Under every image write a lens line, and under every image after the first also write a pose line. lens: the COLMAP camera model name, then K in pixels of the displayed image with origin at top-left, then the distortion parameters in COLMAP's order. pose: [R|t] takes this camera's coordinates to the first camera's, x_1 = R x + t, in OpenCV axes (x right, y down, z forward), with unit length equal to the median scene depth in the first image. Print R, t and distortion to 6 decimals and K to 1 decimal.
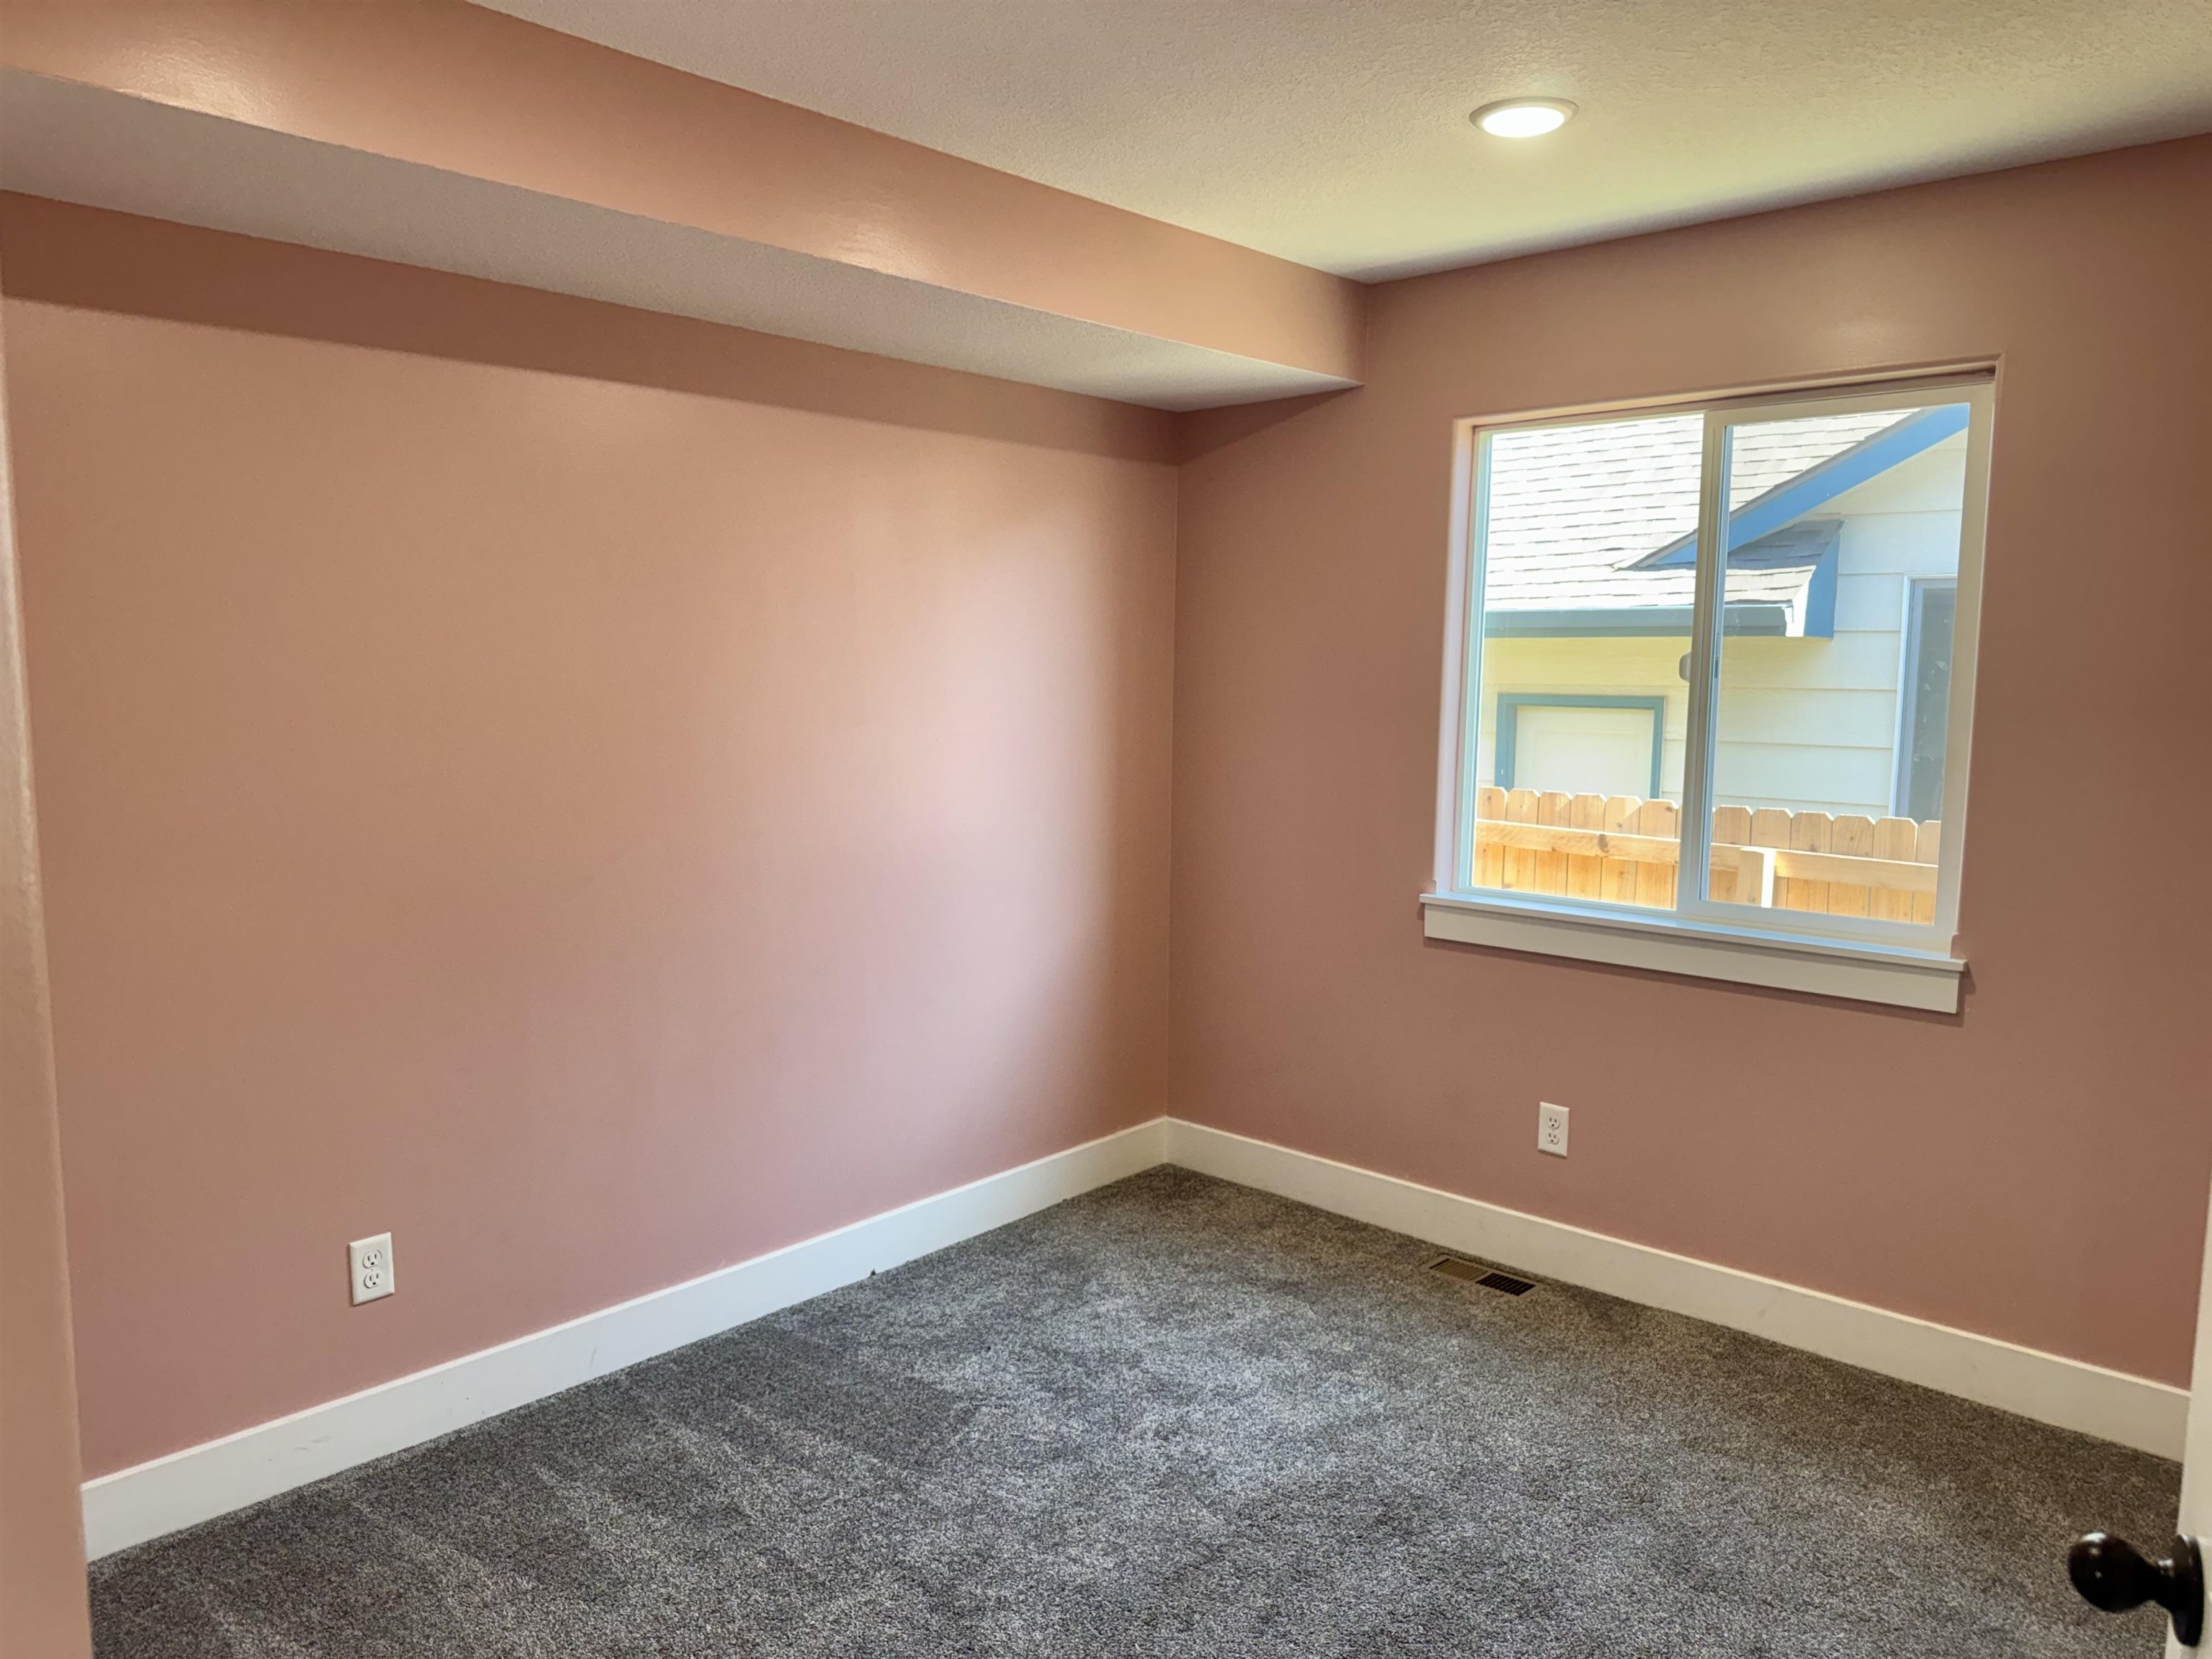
lens RADIAL K [[1561.5, 0, 1116.2], [0, 1561.5, 826.2], [0, 0, 1]] dist [0.041947, -0.047524]
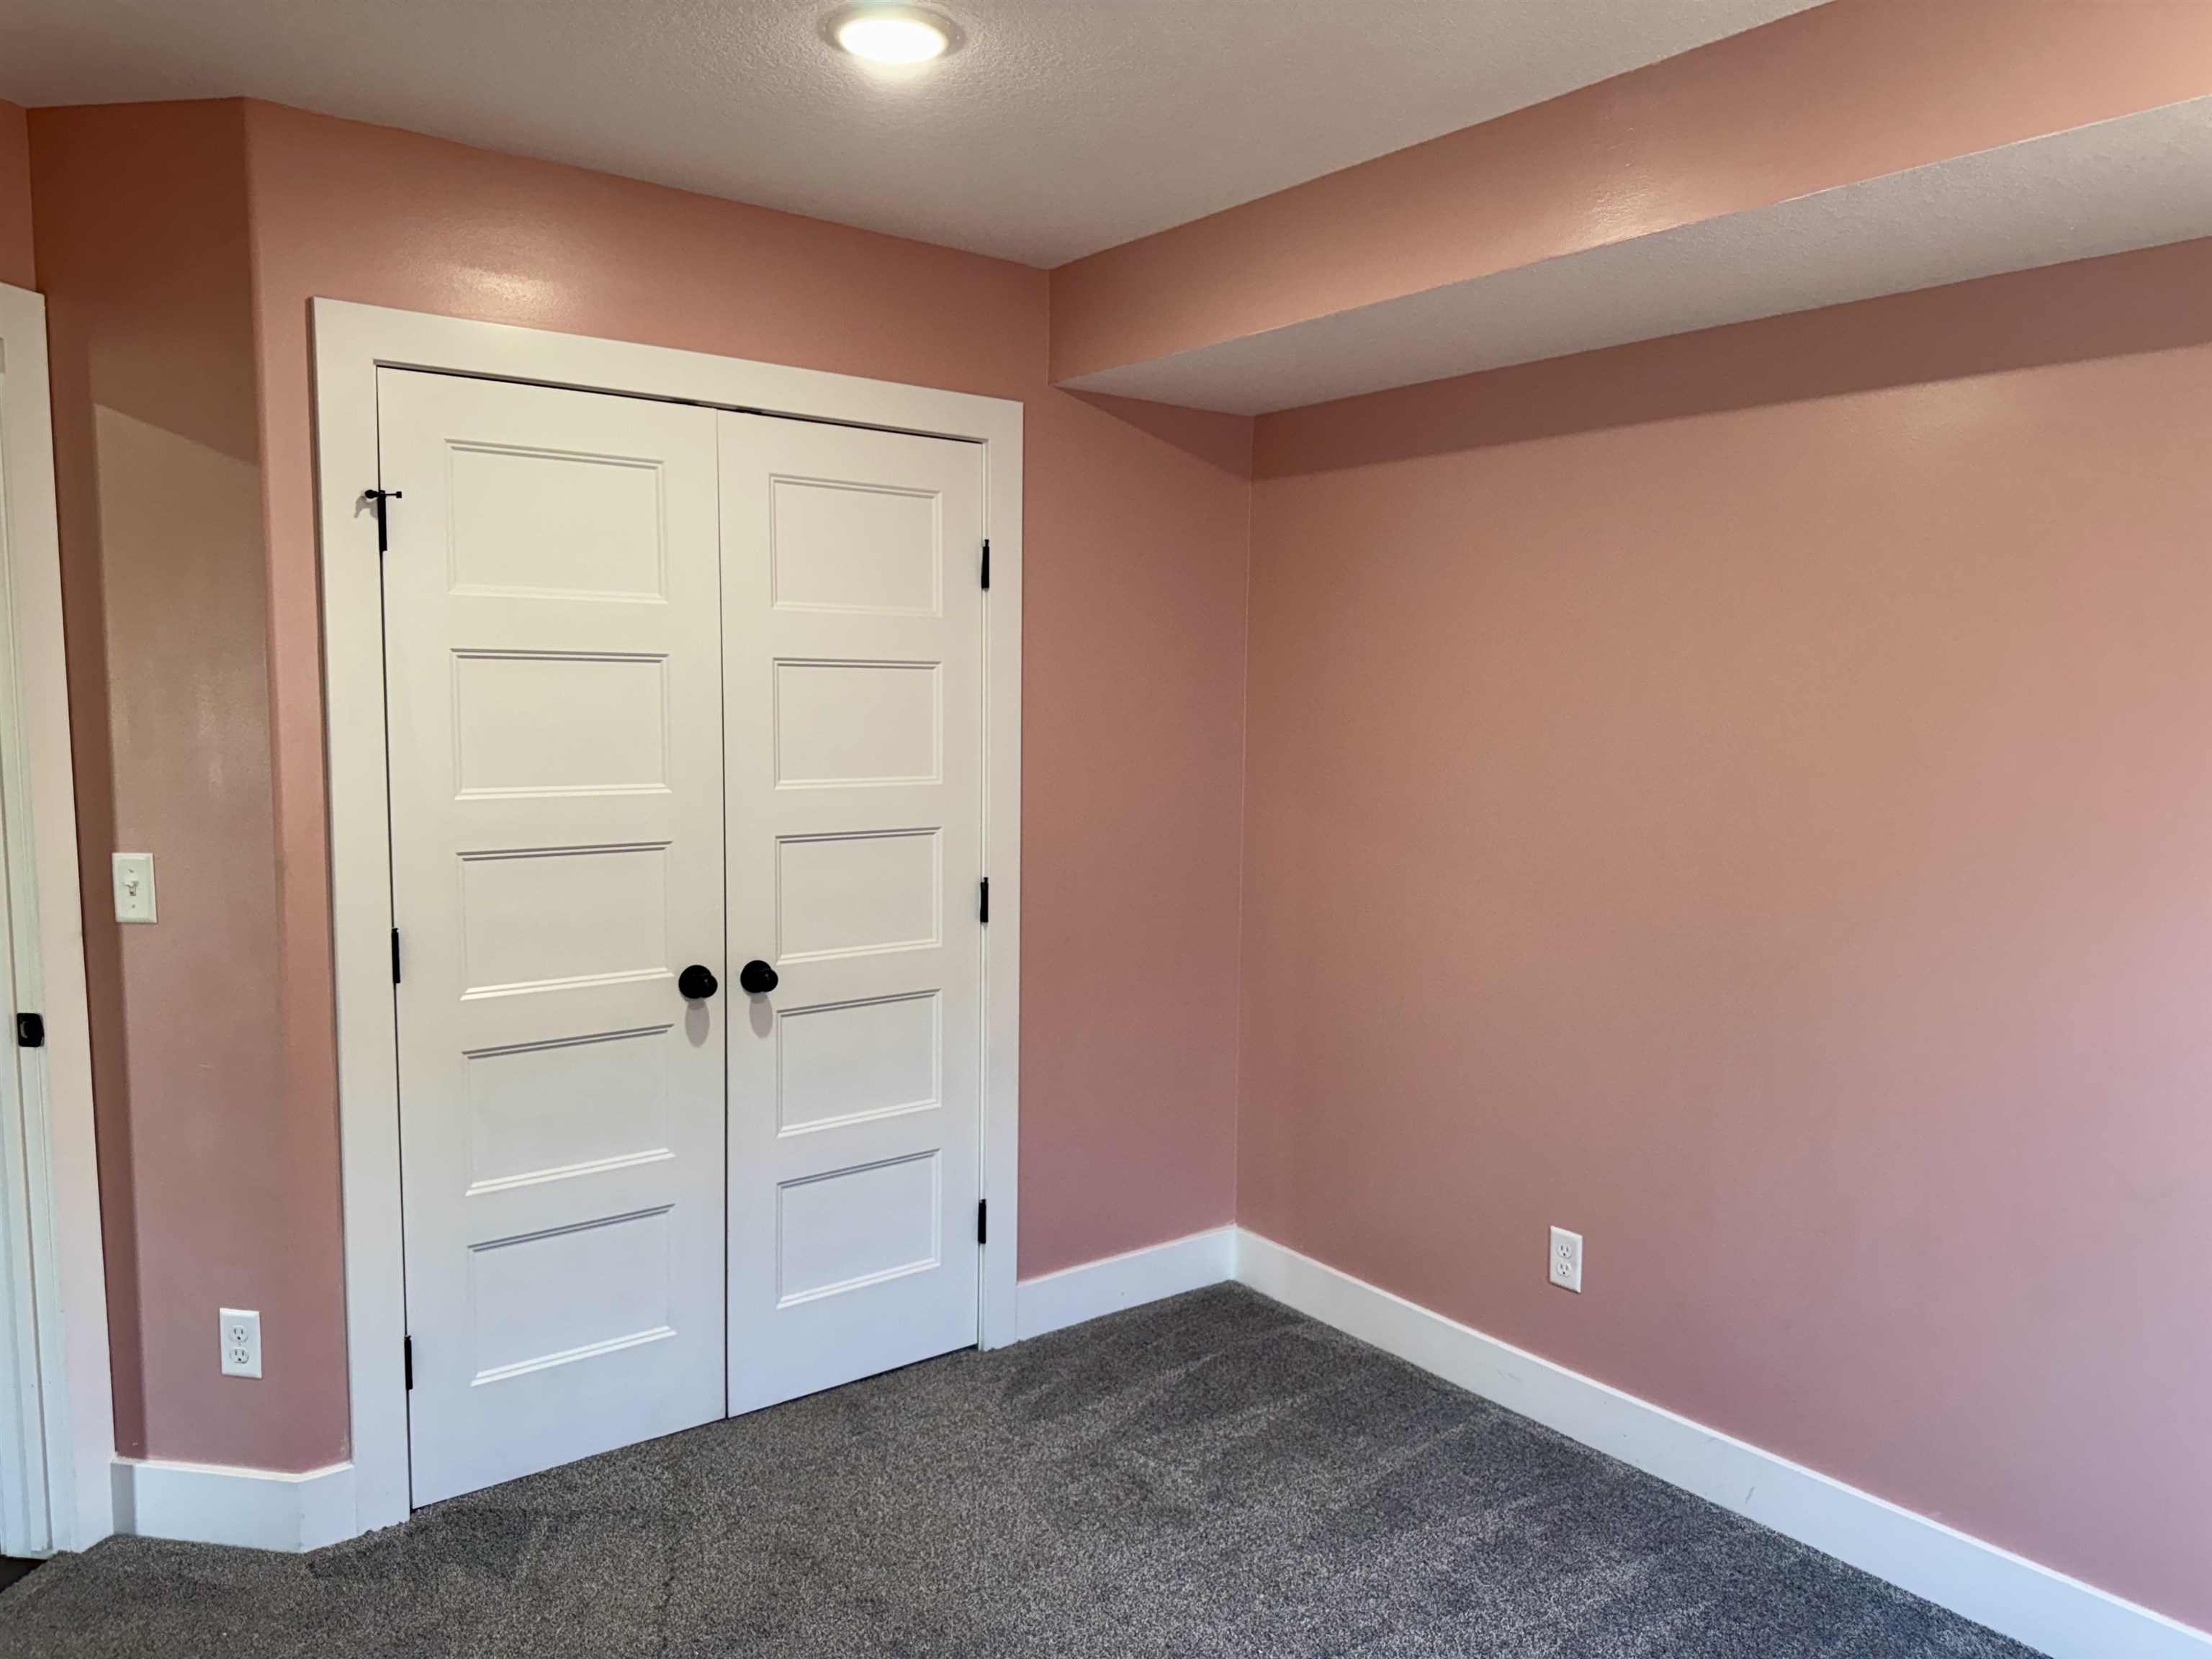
lens RADIAL K [[1561.5, 0, 1094.8], [0, 1561.5, 826.2], [0, 0, 1]] dist [0.041947, -0.047524]
pose [[-0.158264, 0.090524, -0.983239, 0.643201], [-0.122243, 0.986331, 0.110485, -0.101735], [0.979801, 0.137680, -0.145034, 0.798207]]
